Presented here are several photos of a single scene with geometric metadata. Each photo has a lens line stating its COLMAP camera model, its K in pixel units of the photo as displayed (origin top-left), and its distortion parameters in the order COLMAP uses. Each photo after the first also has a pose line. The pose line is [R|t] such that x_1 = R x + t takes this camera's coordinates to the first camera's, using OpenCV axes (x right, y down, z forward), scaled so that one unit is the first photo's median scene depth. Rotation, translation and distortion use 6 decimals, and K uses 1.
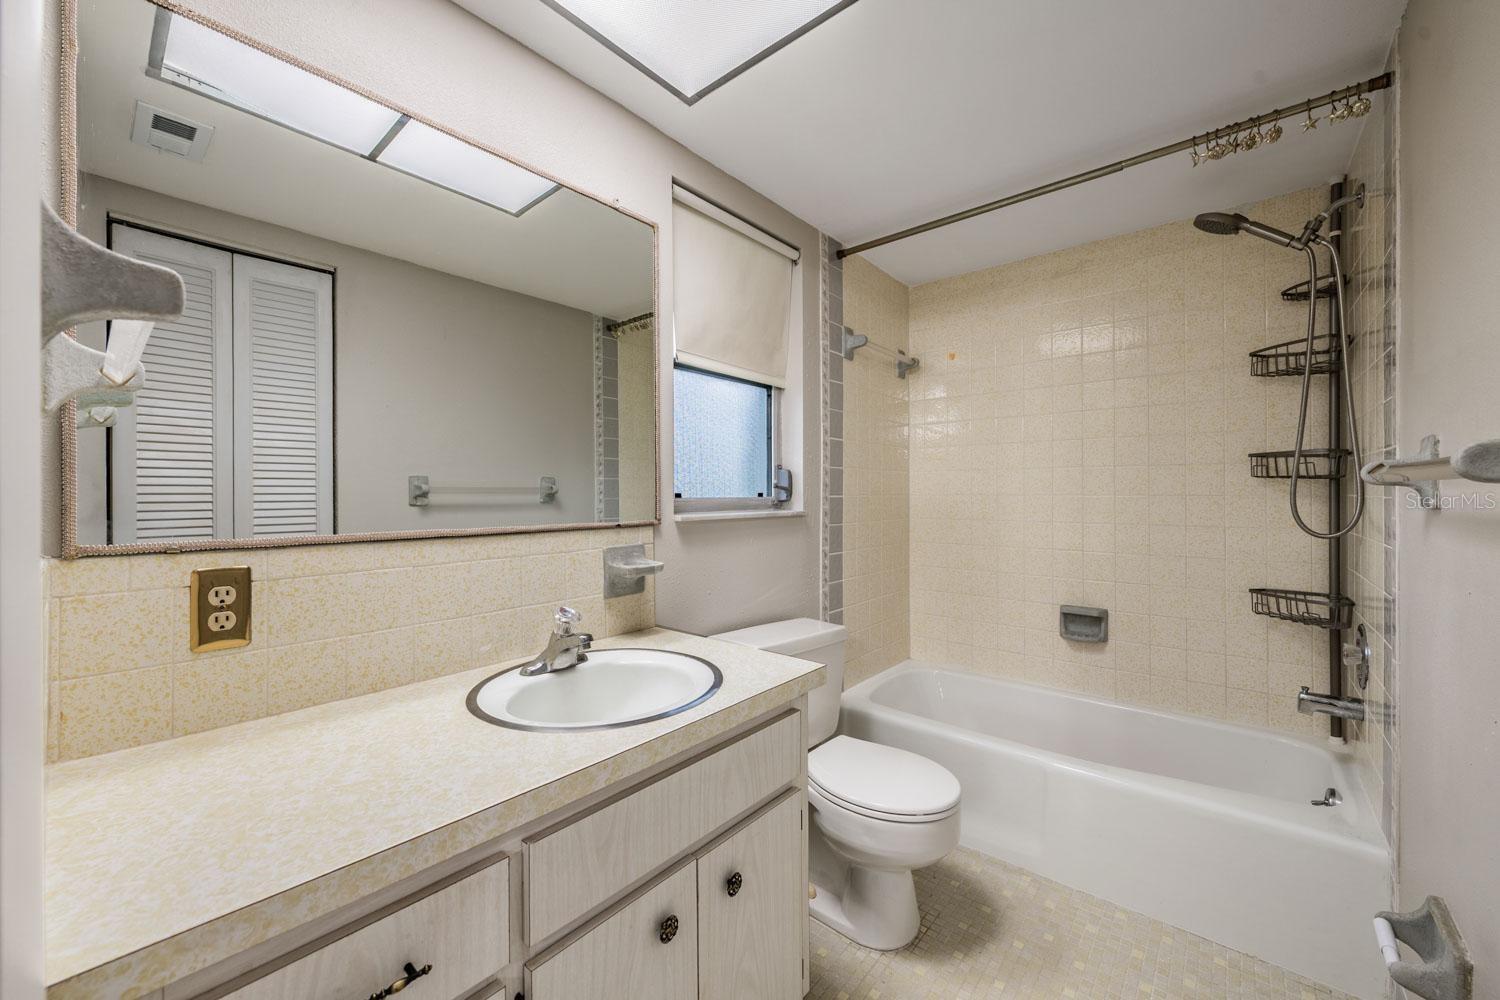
lens RADIAL K [[593.9, 0, 753.1], [0, 593.9, 507.3], [0, 0, 1]] dist [-0.009125, -0.002419]
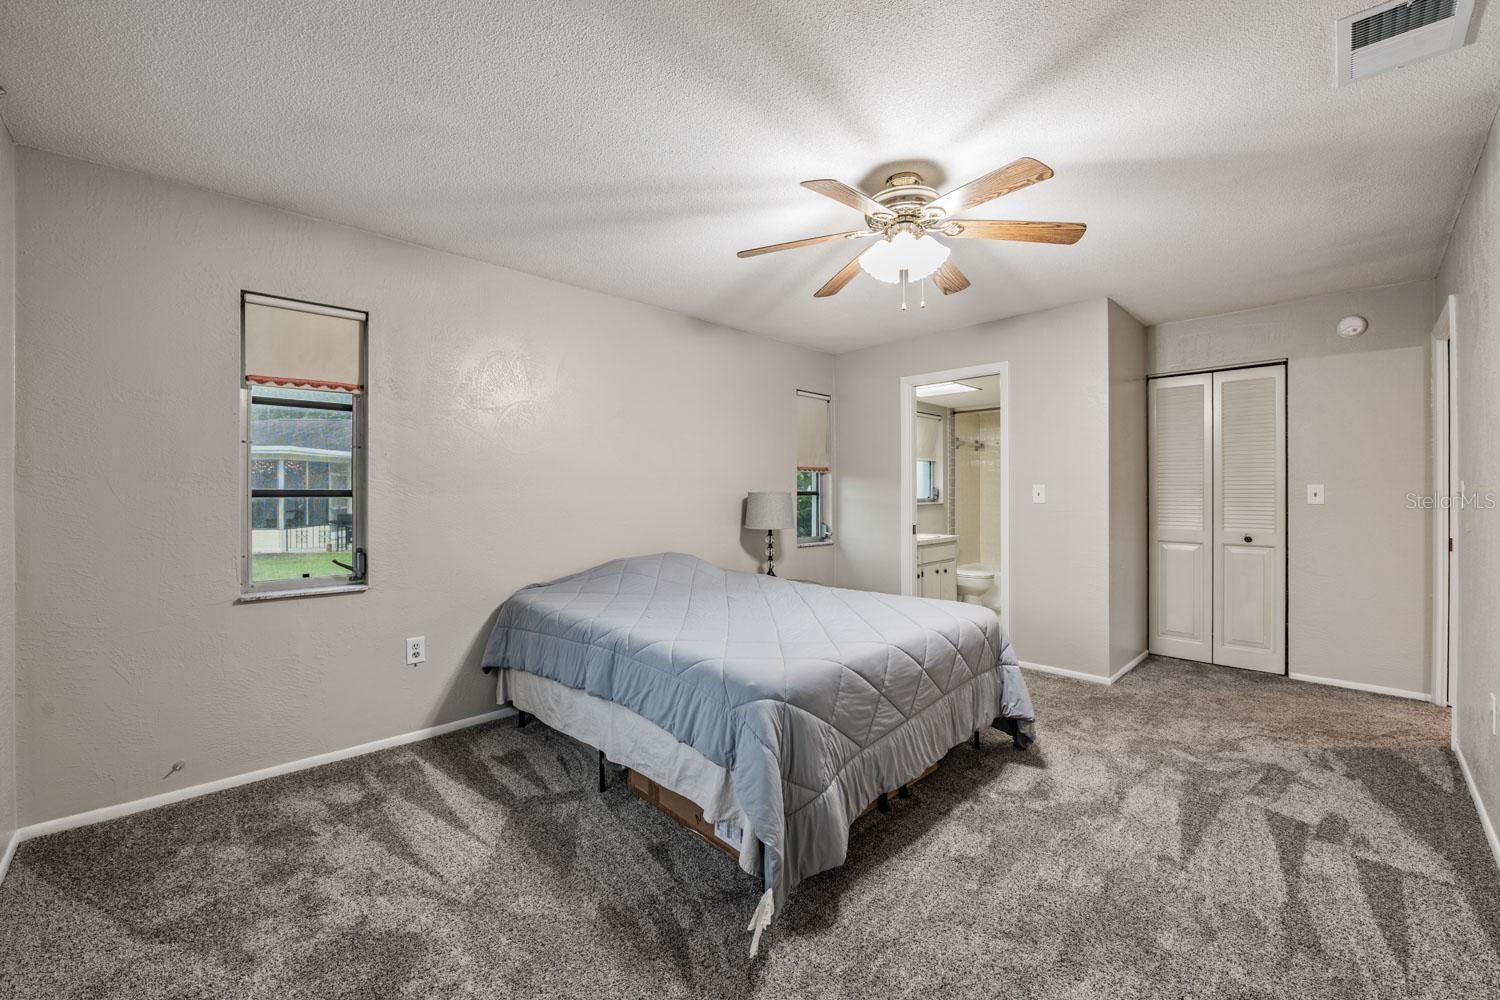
lens RADIAL K [[593.9, 0, 751.4], [0, 593.9, 499.3], [0, 0, 1]] dist [-0.009125, -0.002419]
pose [[0.992282, -0.000855, -0.124001, -0.472902], [-0.000035, 0.999974, -0.007171, 0.010372], [0.124004, 0.007120, 0.992256, -1.970024]]
